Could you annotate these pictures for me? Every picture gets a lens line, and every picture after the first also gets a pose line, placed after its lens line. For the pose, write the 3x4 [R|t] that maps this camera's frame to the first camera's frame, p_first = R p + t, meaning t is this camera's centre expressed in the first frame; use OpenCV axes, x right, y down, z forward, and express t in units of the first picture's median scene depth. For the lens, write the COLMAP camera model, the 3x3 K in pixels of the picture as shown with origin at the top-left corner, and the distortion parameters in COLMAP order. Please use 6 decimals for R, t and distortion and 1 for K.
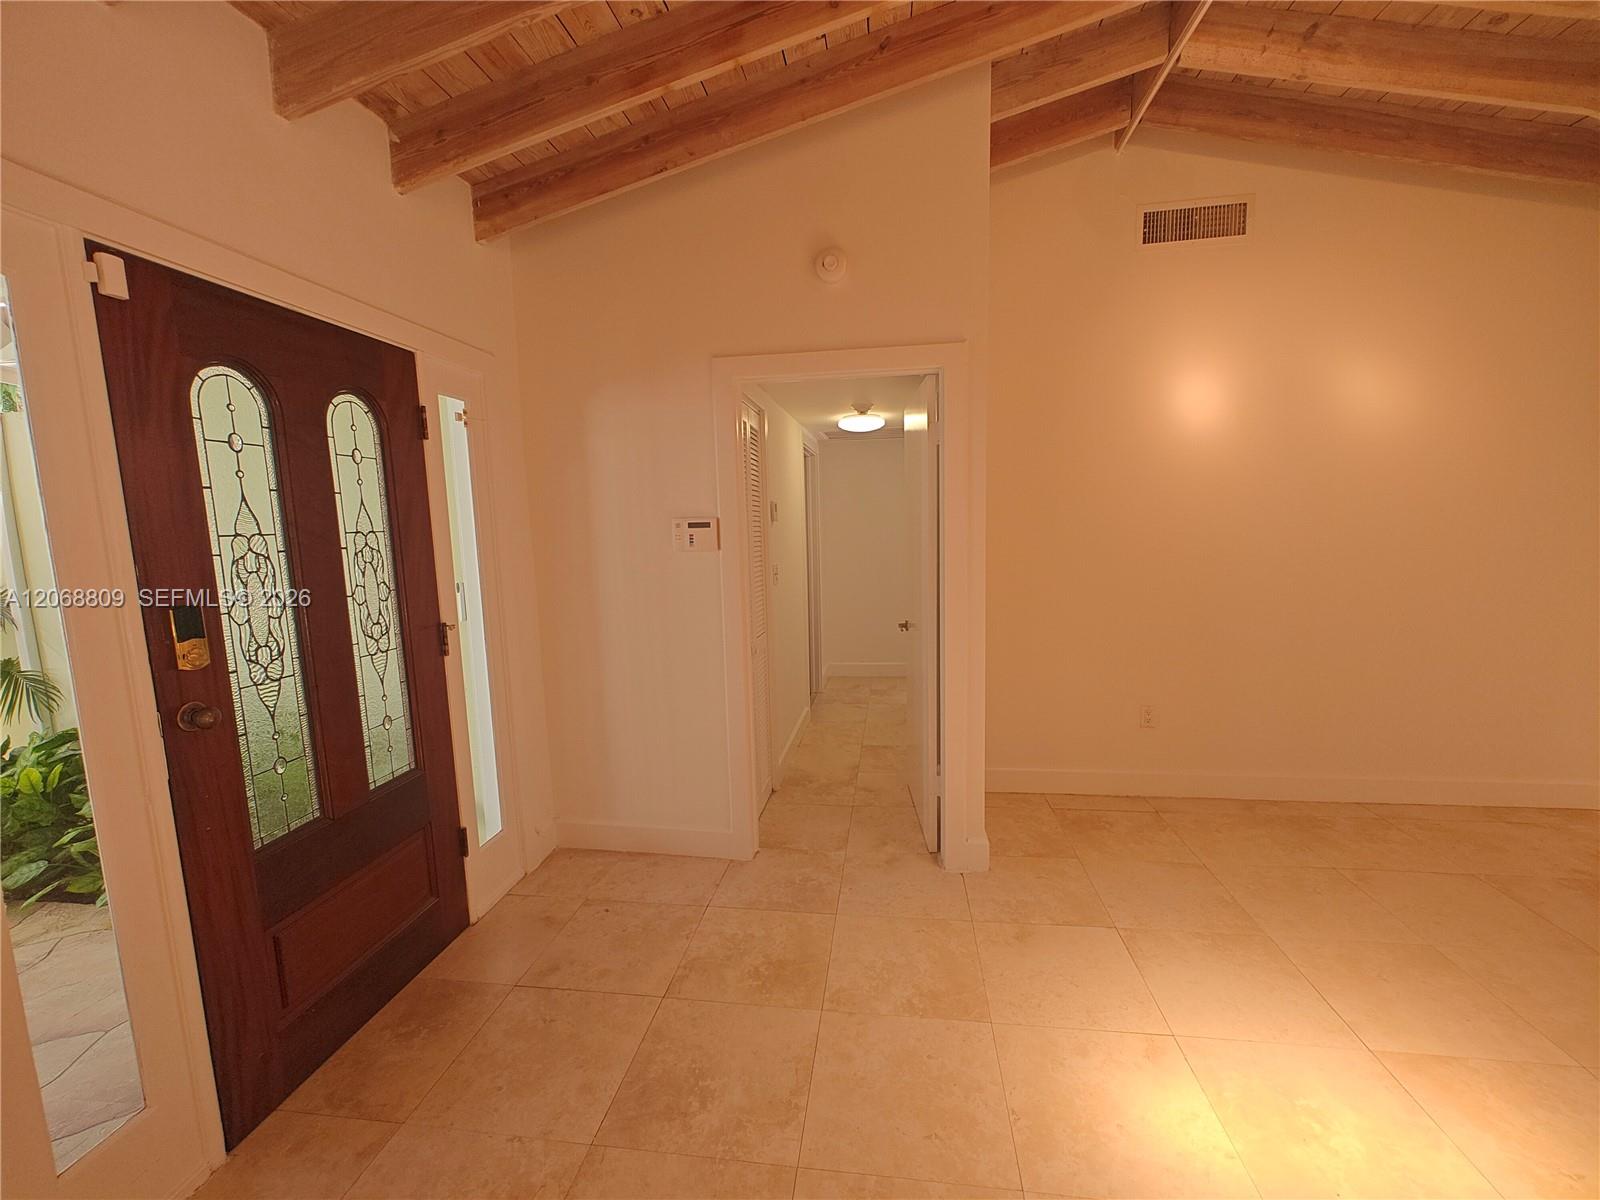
lens RADIAL K [[662.3, 0, 799.8], [0, 662.3, 605.6], [0, 0, 1]] dist [-0.000542, 0.000340]
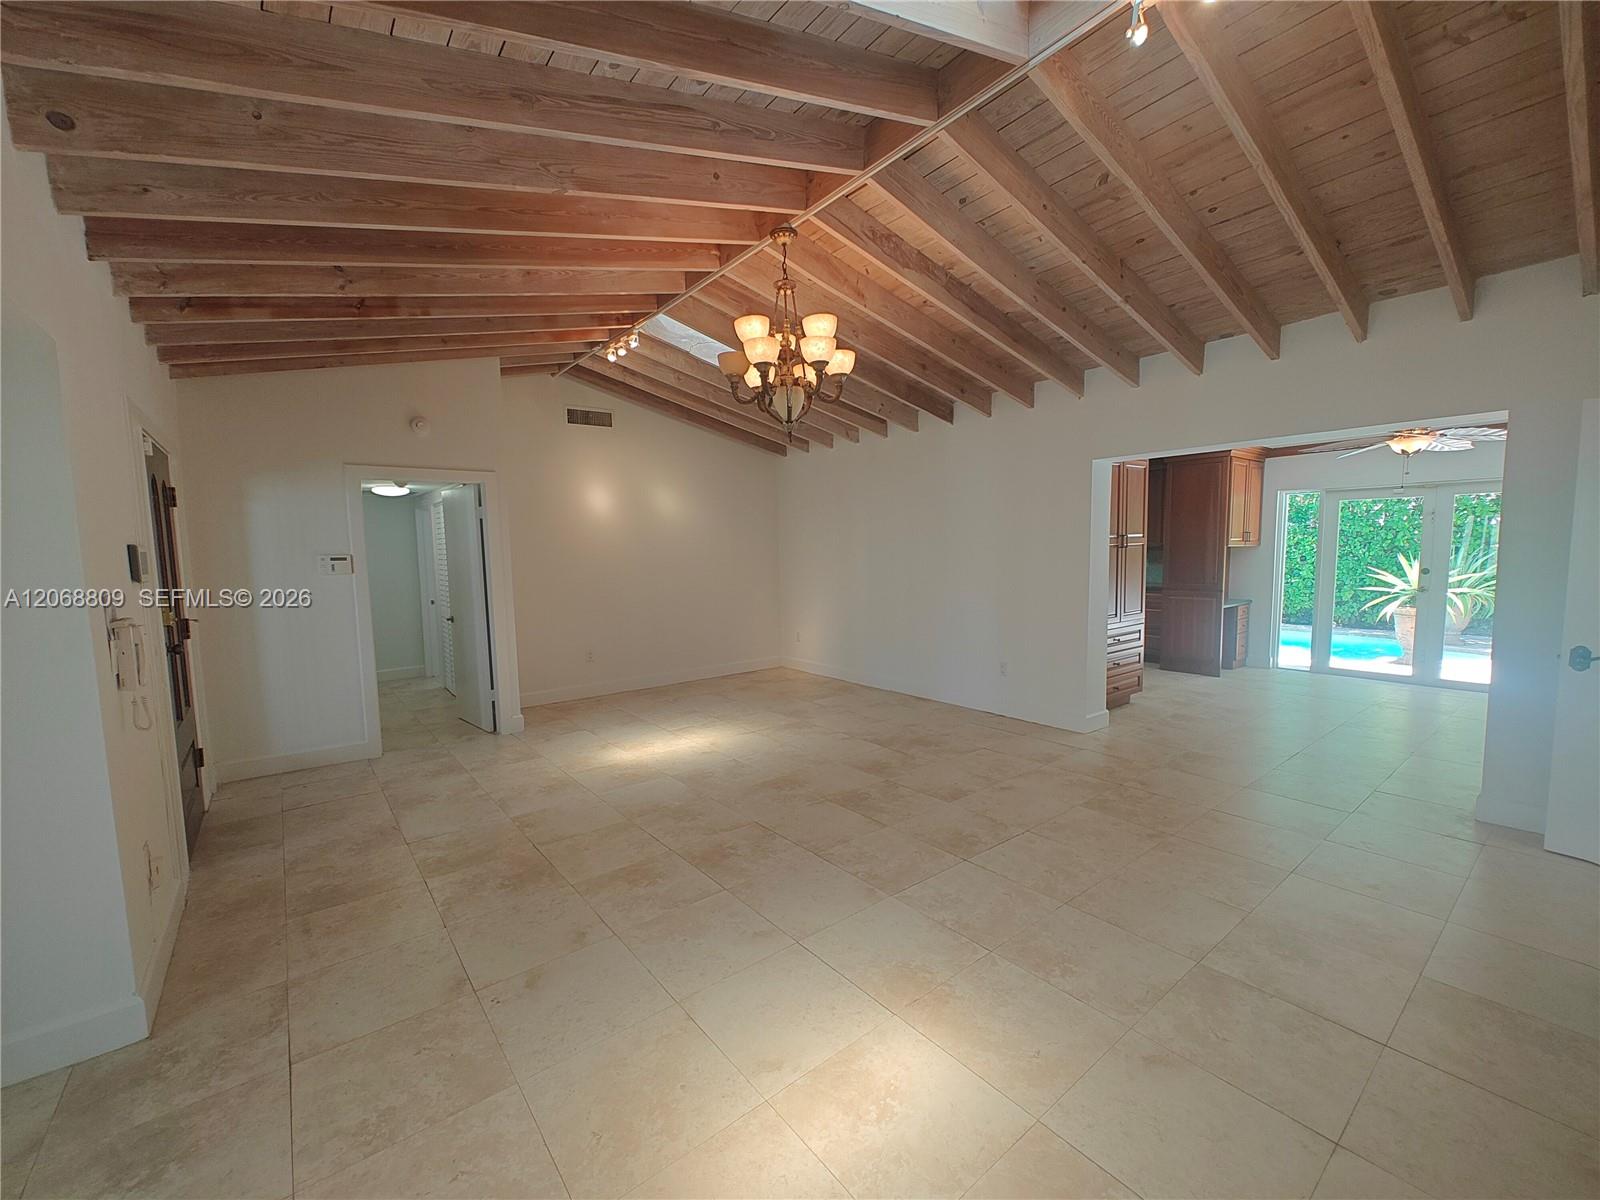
lens RADIAL K [[662.3, 0, 806.3], [0, 662.3, 600.0], [0, 0, 1]] dist [-0.000542, 0.000340]
pose [[0.689569, -0.054596, 0.722159, -0.515909], [0.100909, 0.994671, -0.021157, 0.131157], [-0.717155, 0.087462, 0.691404, -0.958583]]
